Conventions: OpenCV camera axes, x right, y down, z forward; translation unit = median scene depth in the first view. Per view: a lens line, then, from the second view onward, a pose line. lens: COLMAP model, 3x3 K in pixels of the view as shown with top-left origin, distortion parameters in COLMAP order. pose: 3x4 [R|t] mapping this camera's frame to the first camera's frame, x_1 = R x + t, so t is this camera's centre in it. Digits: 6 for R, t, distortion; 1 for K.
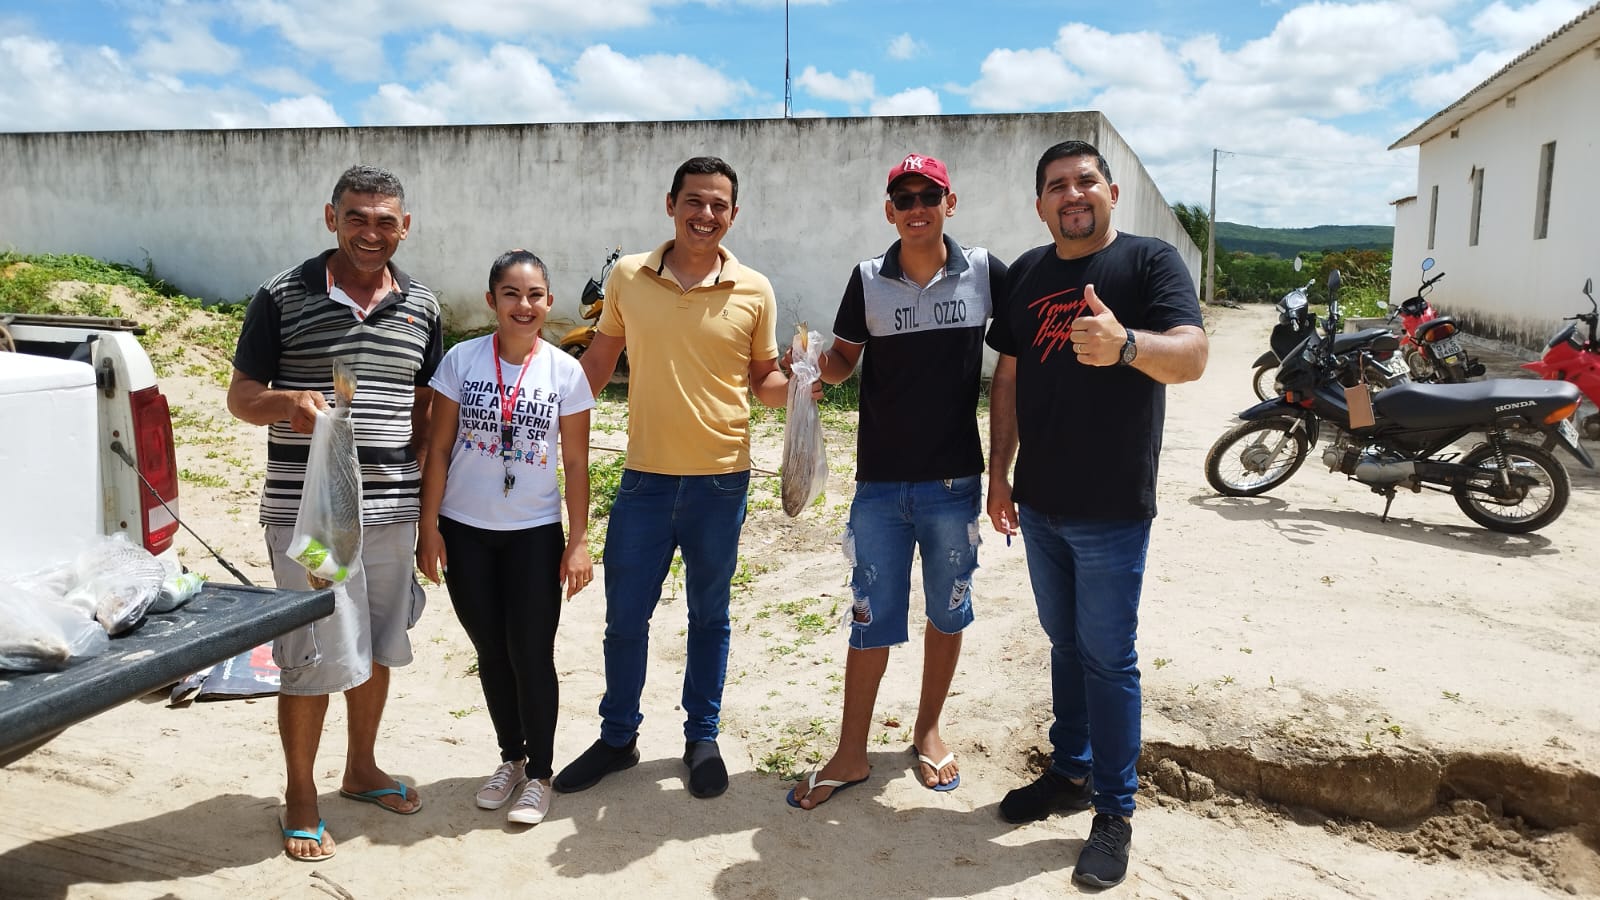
lens RADIAL K [[1151.9, 0, 798.1], [0, 1151.9, 441.5], [0, 0, 1]] dist [0.019255, -0.021832]
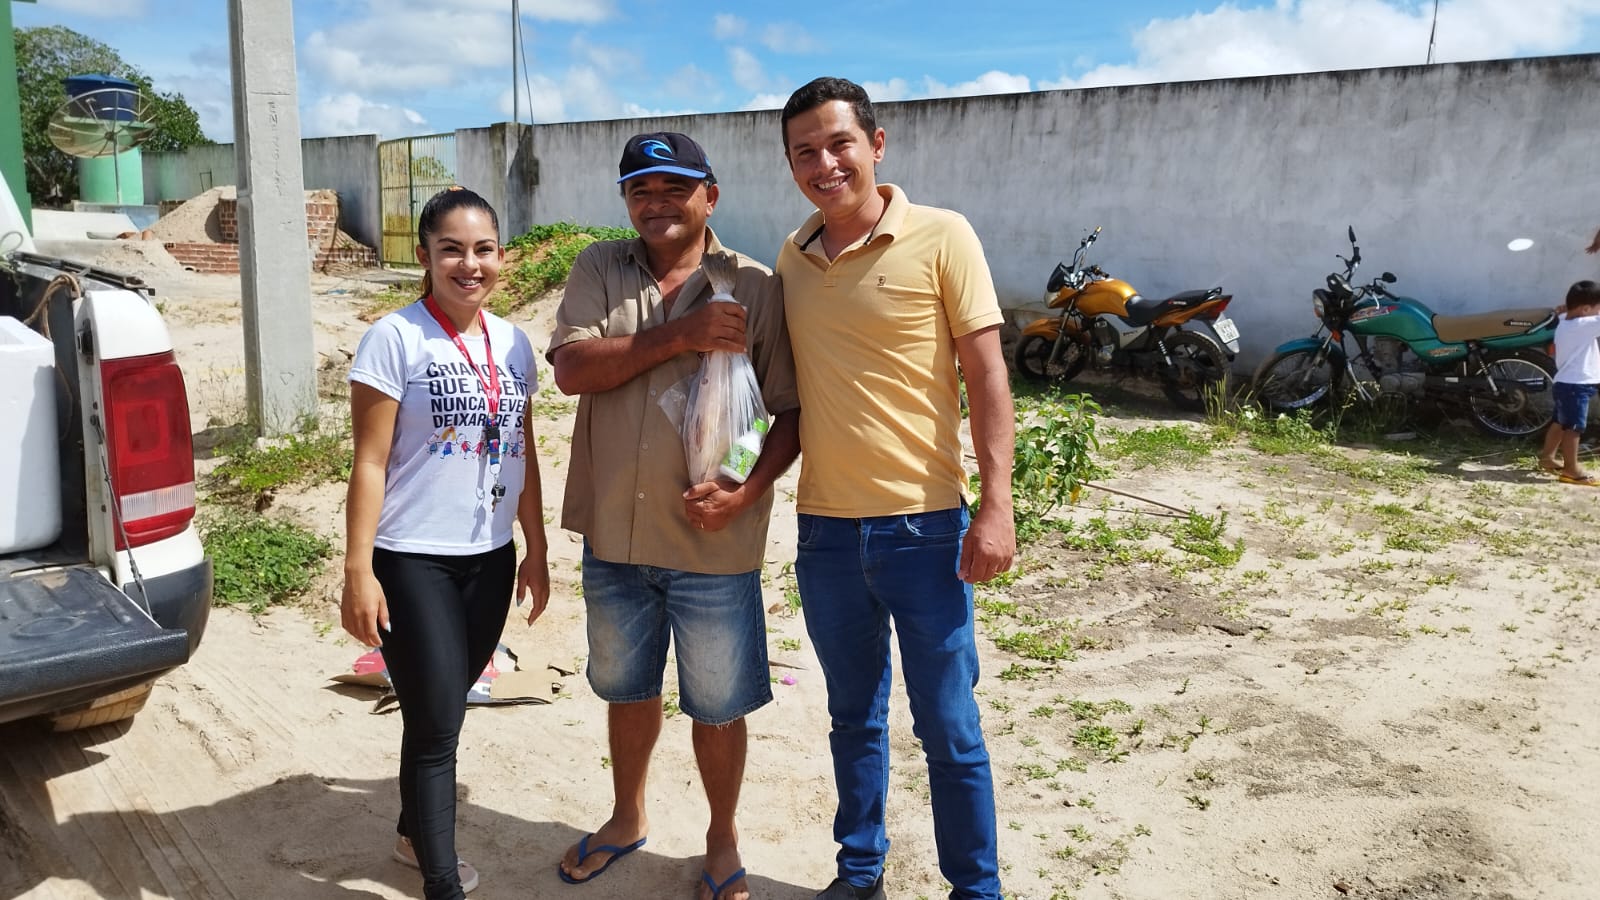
lens RADIAL K [[1151.9, 0, 793.1], [0, 1151.9, 430.8], [0, 0, 1]] dist [0.019255, -0.021832]
pose [[0.870982, 0.102505, -0.480504, 0.074911], [-0.100892, 0.994467, 0.029265, -0.016418], [0.480845, 0.022990, 0.876504, 0.114213]]
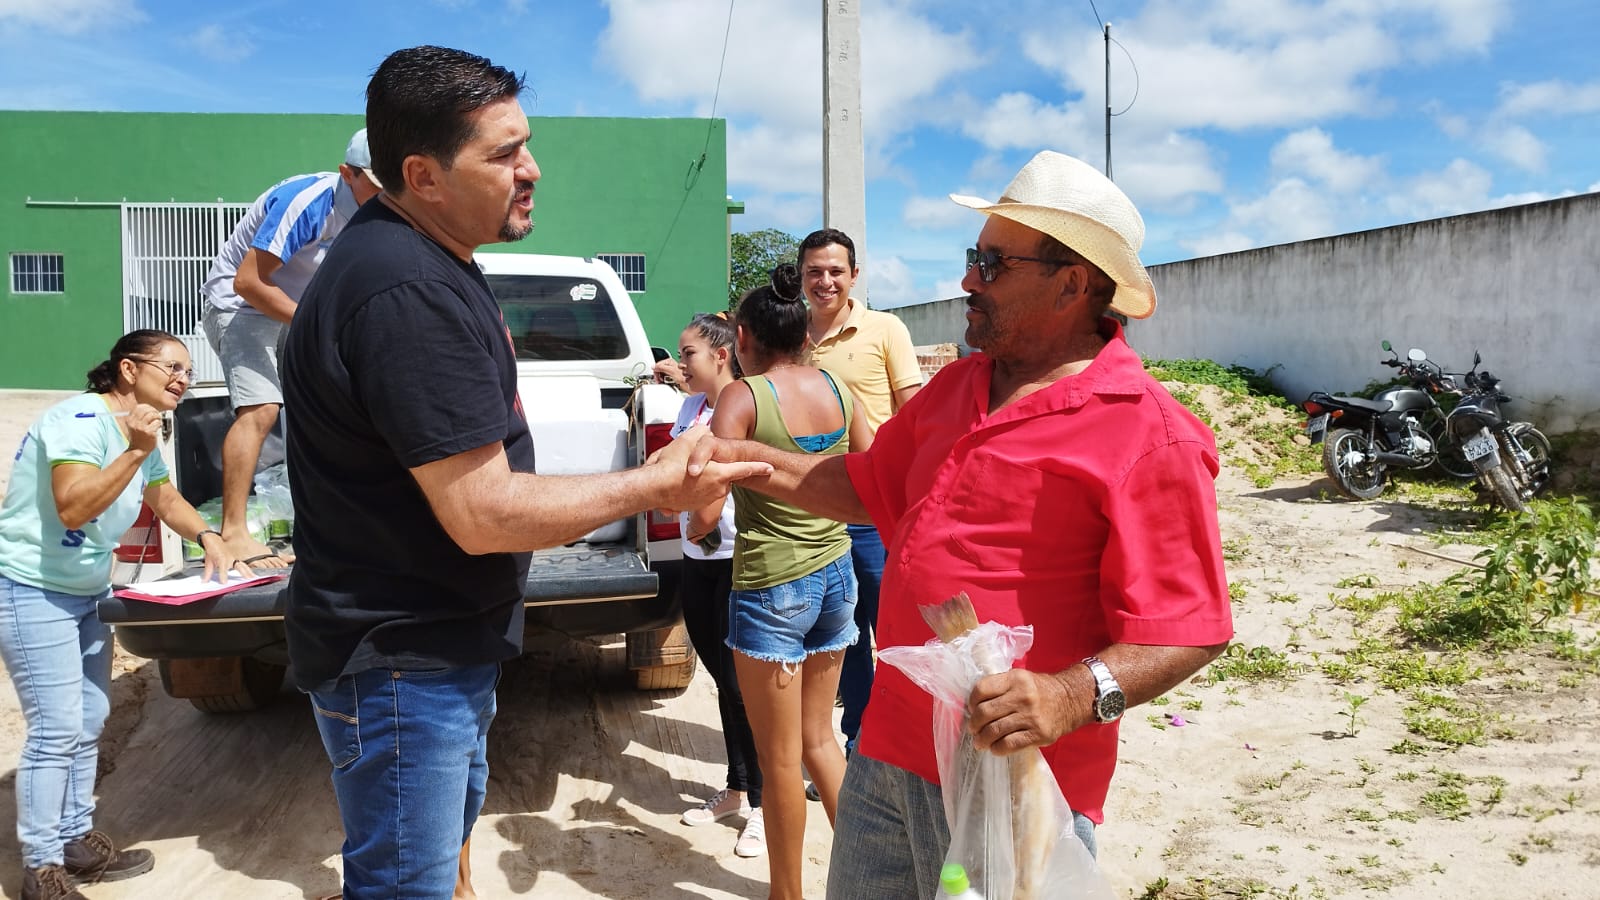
lens RADIAL K [[1151.9, 0, 794.8], [0, 1151.9, 449.5], [0, 0, 1]] dist [0.019255, -0.021832]
pose [[0.492507, 0.041701, -0.869309, 0.191775], [-0.119989, 0.992566, -0.020367, -0.001300], [0.861997, 0.114339, 0.493850, 0.103441]]
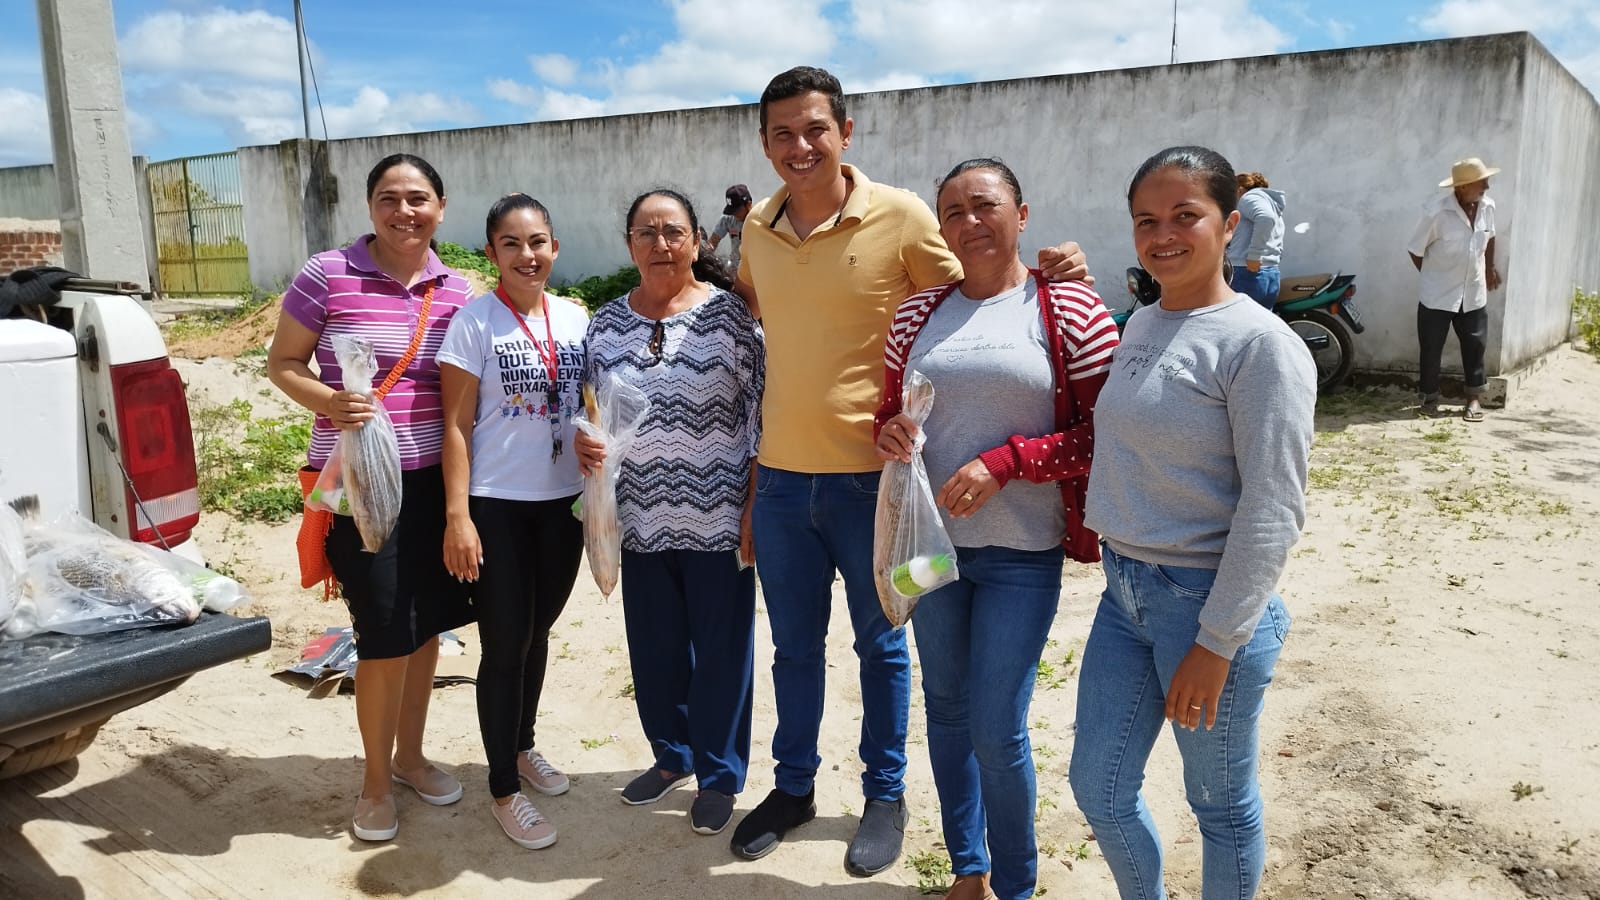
lens RADIAL K [[1151.9, 0, 797.0], [0, 1151.9, 437.7], [0, 0, 1]] dist [0.019255, -0.021832]
pose [[0.947016, 0.034968, -0.319277, 0.044744], [-0.031952, 0.999382, 0.014681, -0.004676], [0.319593, -0.003702, 0.947548, 0.082406]]
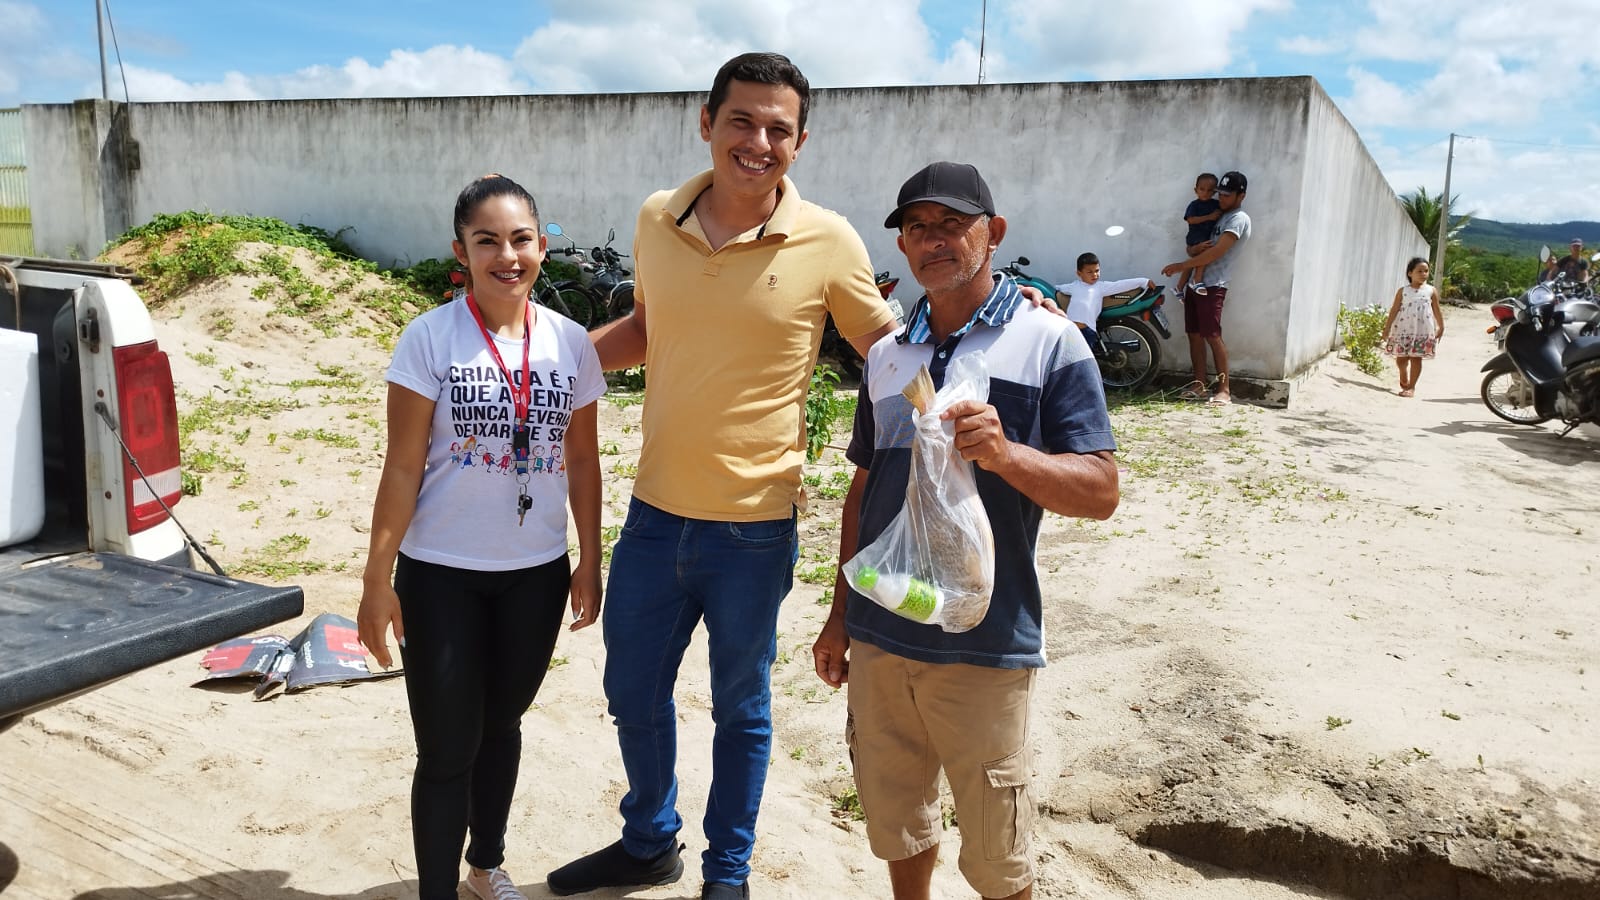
lens RADIAL K [[1151.9, 0, 788.5], [0, 1151.9, 441.2], [0, 0, 1]] dist [0.019255, -0.021832]
pose [[0.985528, 0.050714, -0.161746, 0.019553], [-0.048305, 0.998656, 0.018797, -0.002145], [0.162482, -0.010712, 0.986653, 0.047222]]
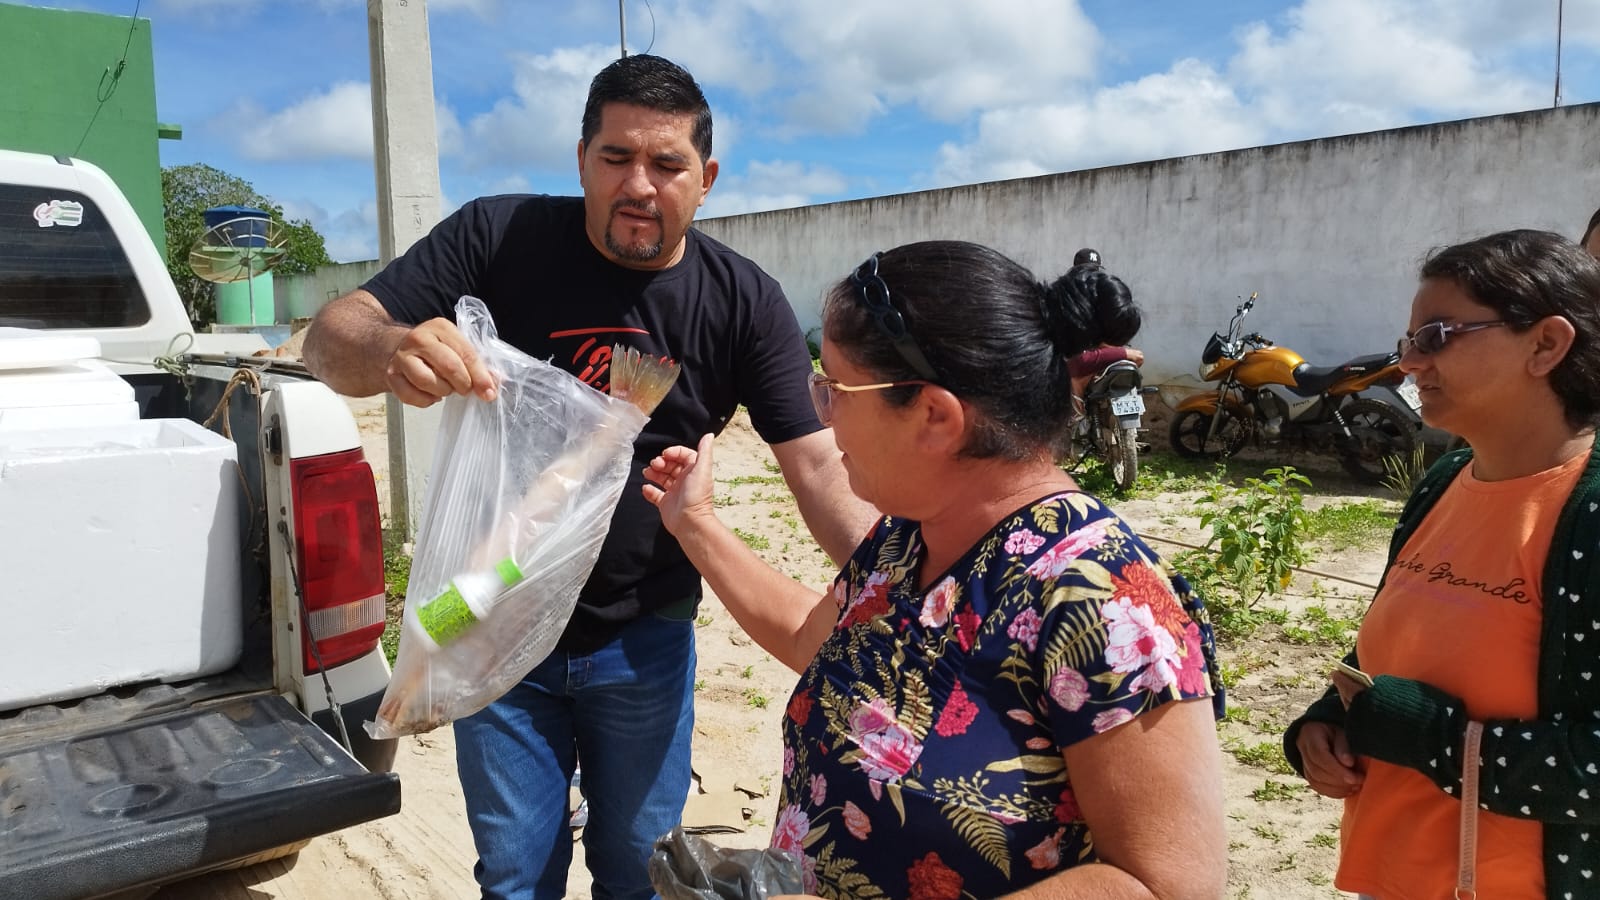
lens RADIAL K [[1151.9, 0, 781.6], [0, 1151.9, 433.6], [0, 0, 1]] dist [0.019255, -0.021832]
pose [[0.823560, 0.031965, -0.566327, 0.034865], [-0.066715, 0.996940, -0.040747, -0.012230], [0.563292, 0.071340, 0.823173, 0.128014]]
